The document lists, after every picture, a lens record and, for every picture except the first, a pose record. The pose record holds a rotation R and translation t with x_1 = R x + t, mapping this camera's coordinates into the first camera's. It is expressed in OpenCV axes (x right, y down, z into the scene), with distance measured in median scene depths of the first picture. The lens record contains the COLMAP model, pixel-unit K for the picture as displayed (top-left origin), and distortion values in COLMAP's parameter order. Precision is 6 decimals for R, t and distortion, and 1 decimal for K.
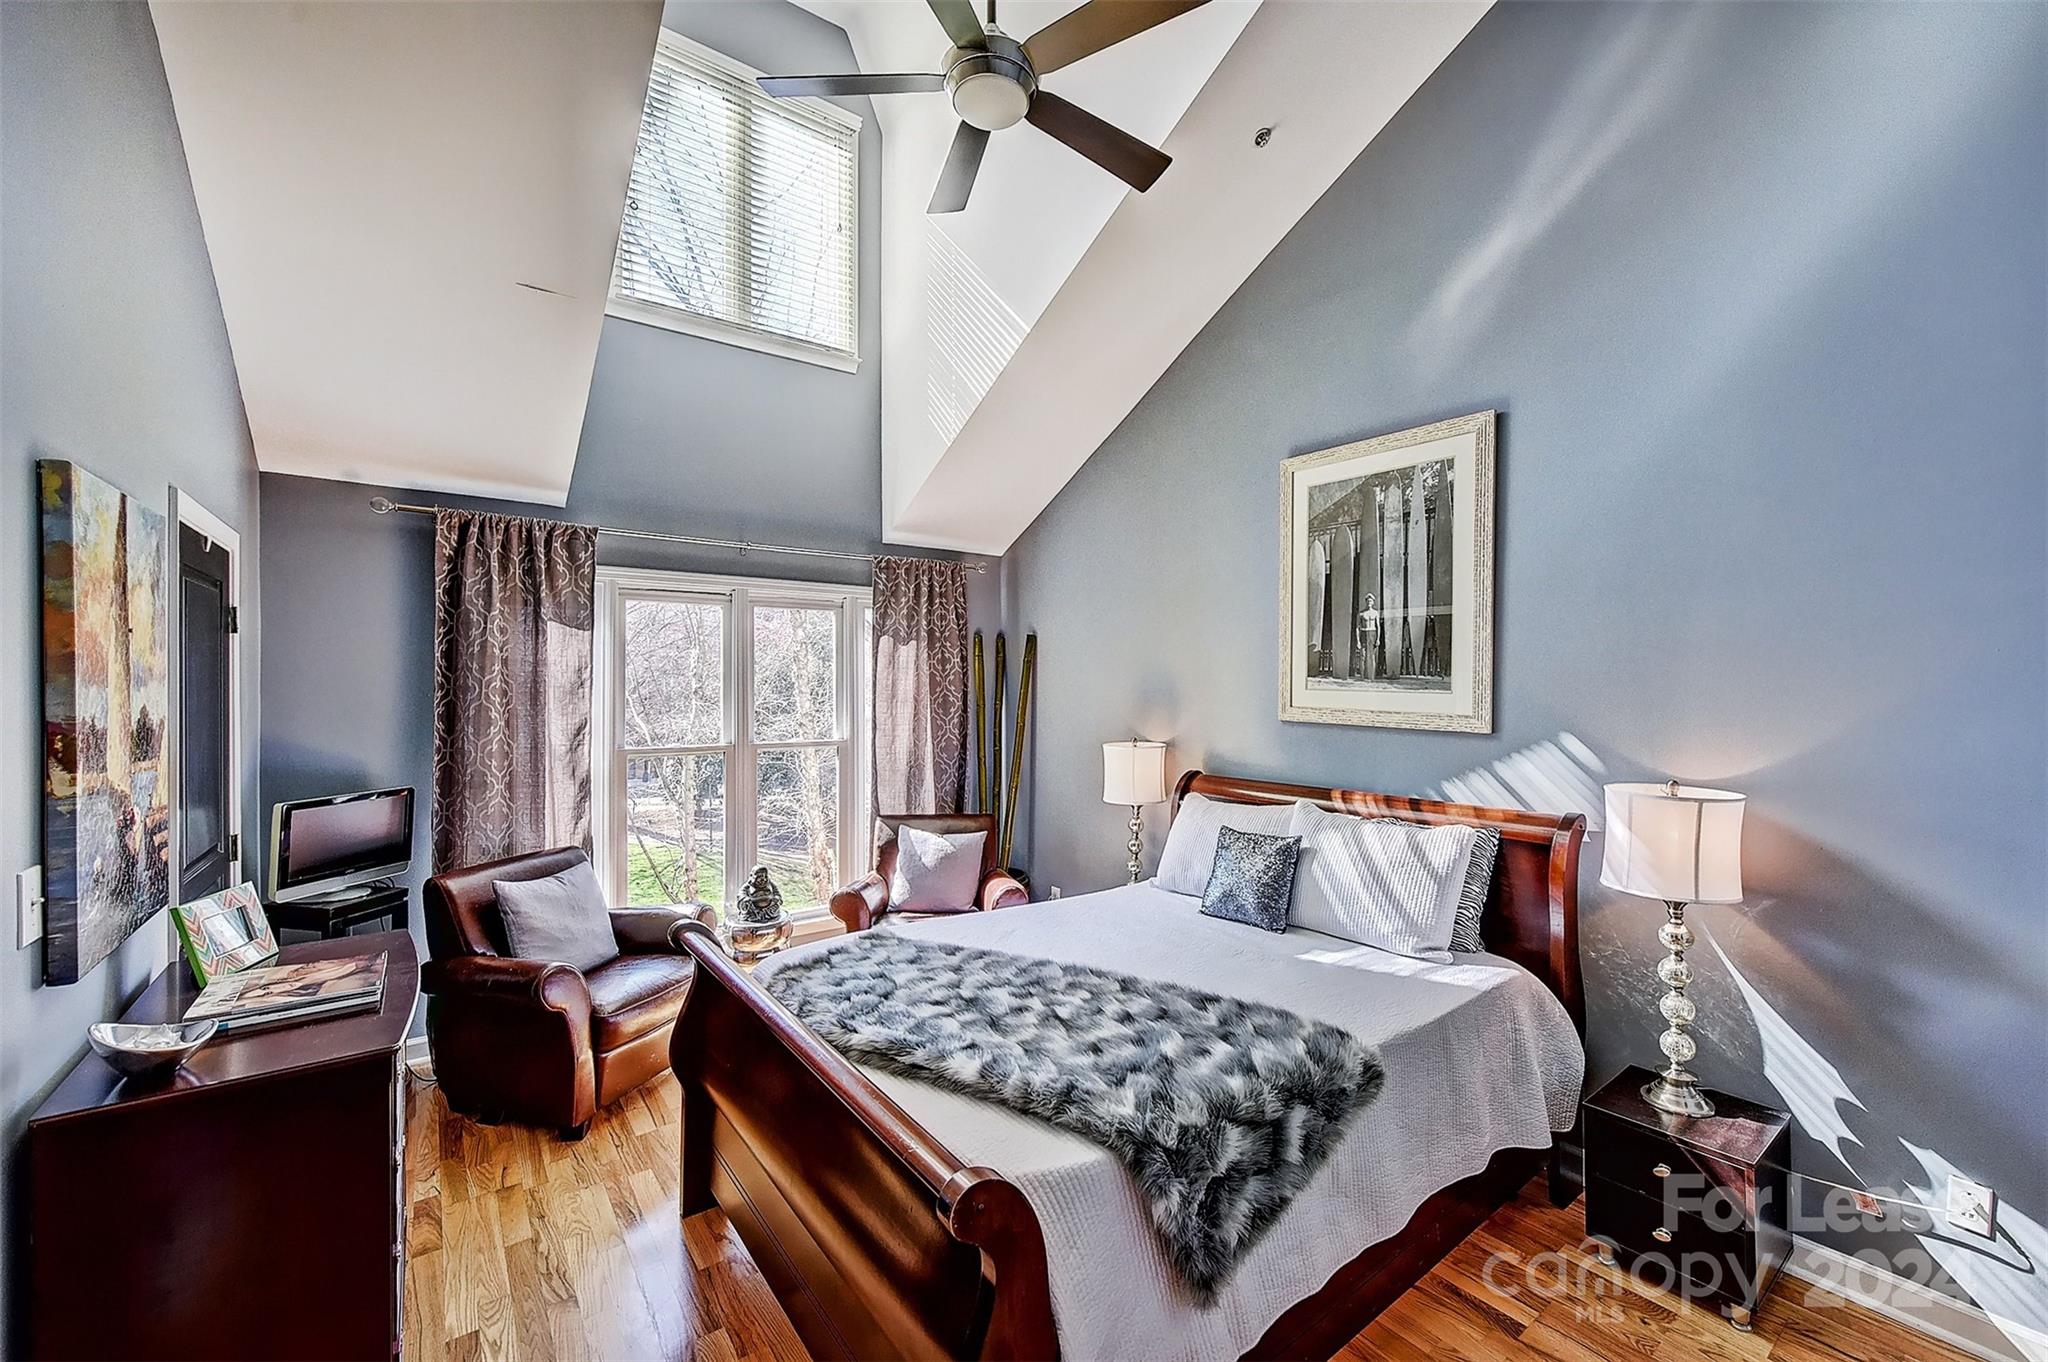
lens RADIAL K [[805.1, 0, 1030.5], [0, 805.1, 684.8], [0, 0, 1]] dist [0.003133, -0.000041]
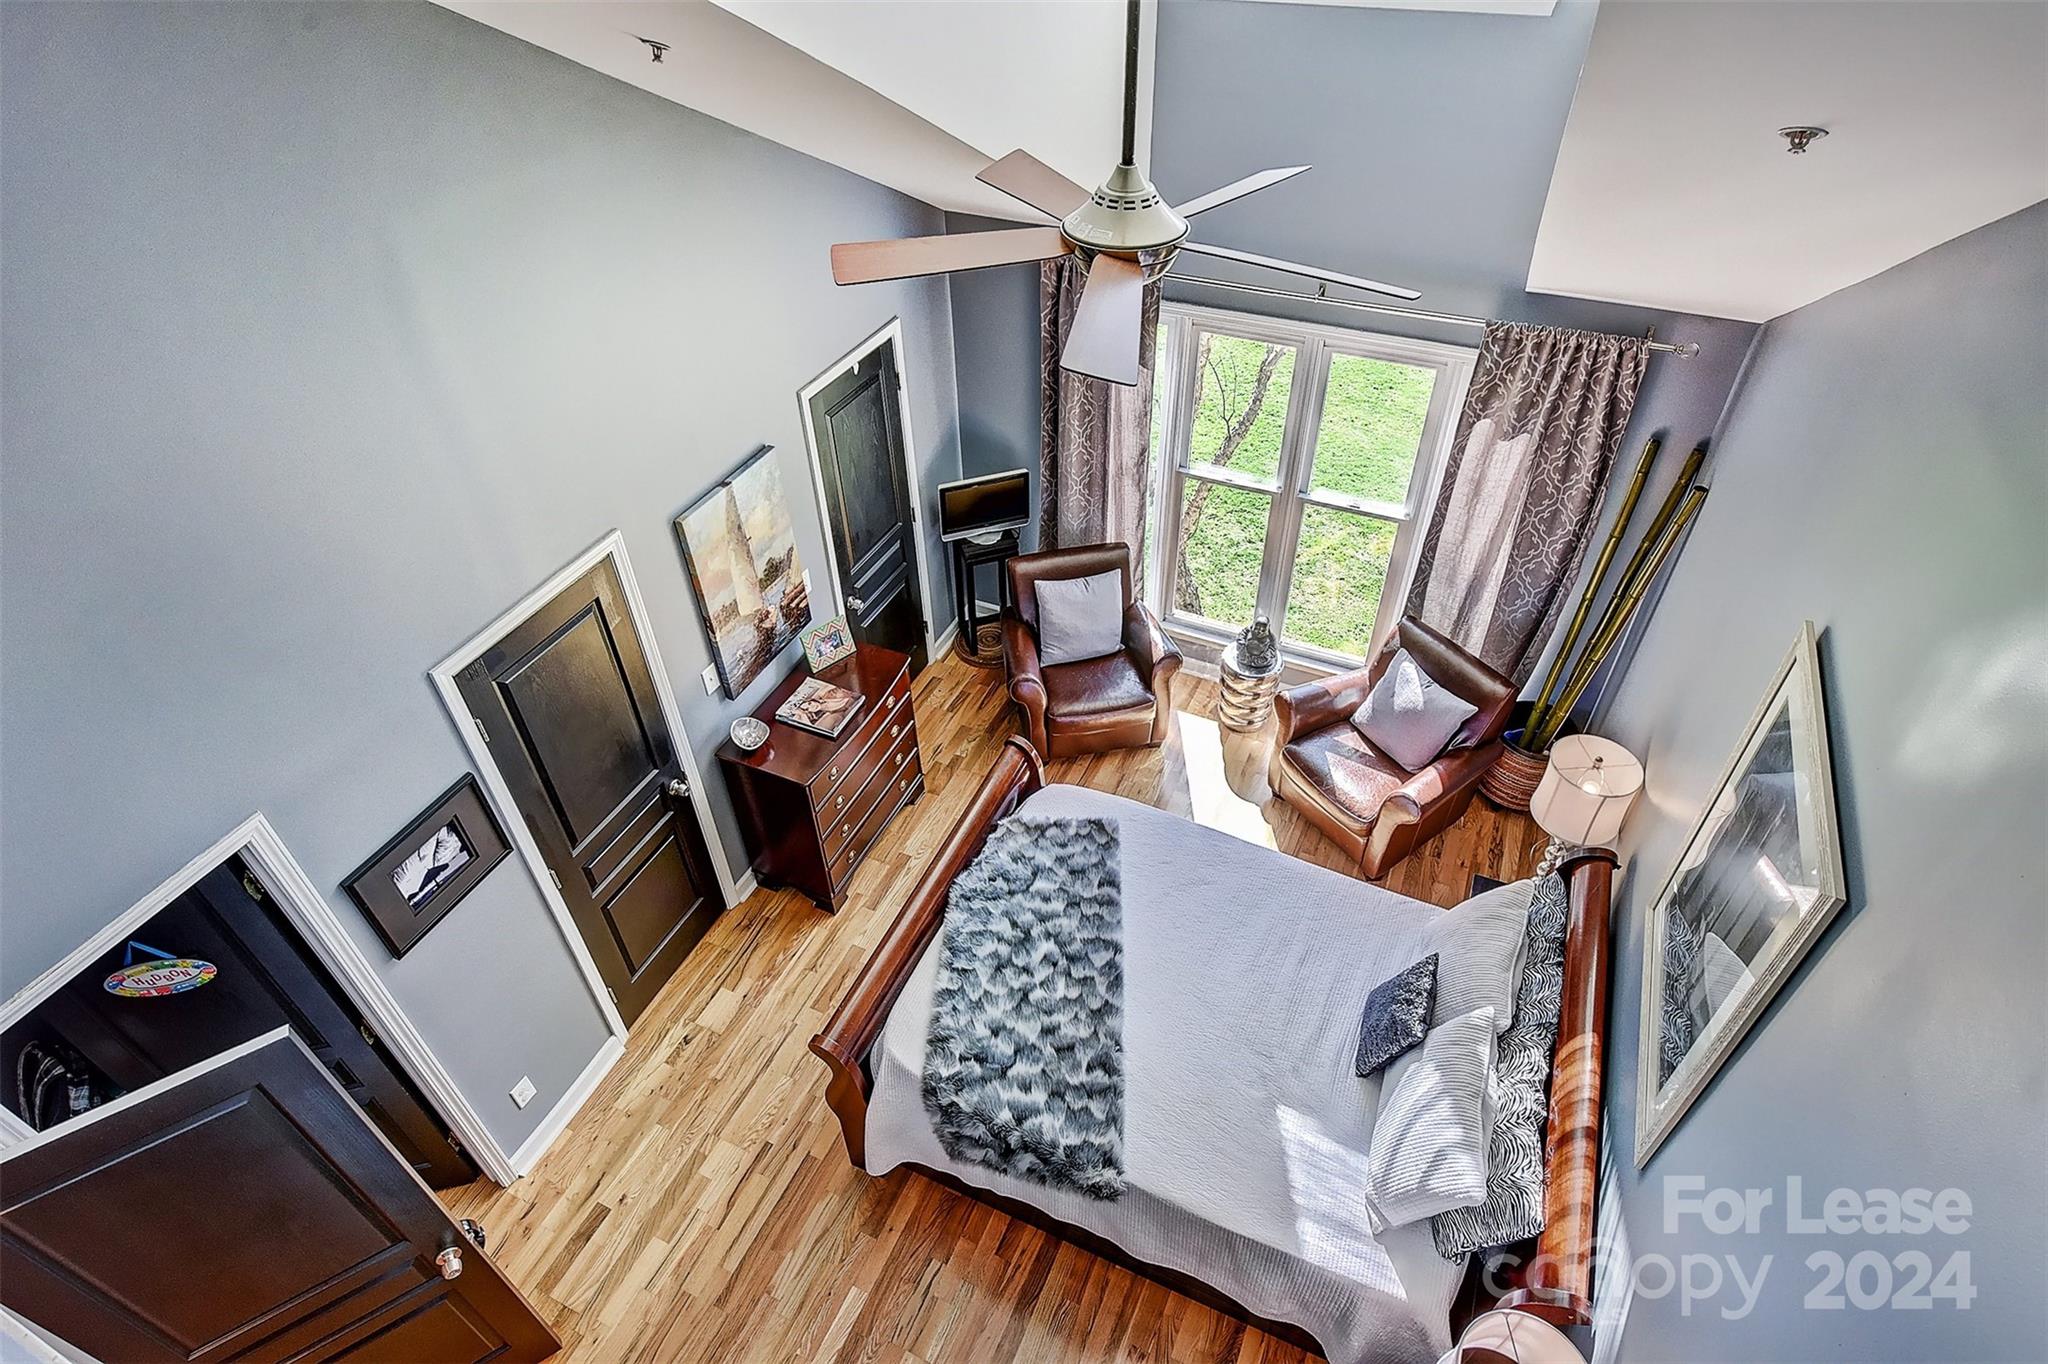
lens RADIAL K [[1094.0, 0, 1025.3], [0, 1094.0, 681.7], [0, 0, 1]] dist [-0.004369, 0.000132]
pose [[0.474513, 0.574672, -0.666775, 0.954504], [0.025735, 0.748105, 0.663081, -1.246291], [0.879872, -0.331800, 0.340196, 0.444534]]
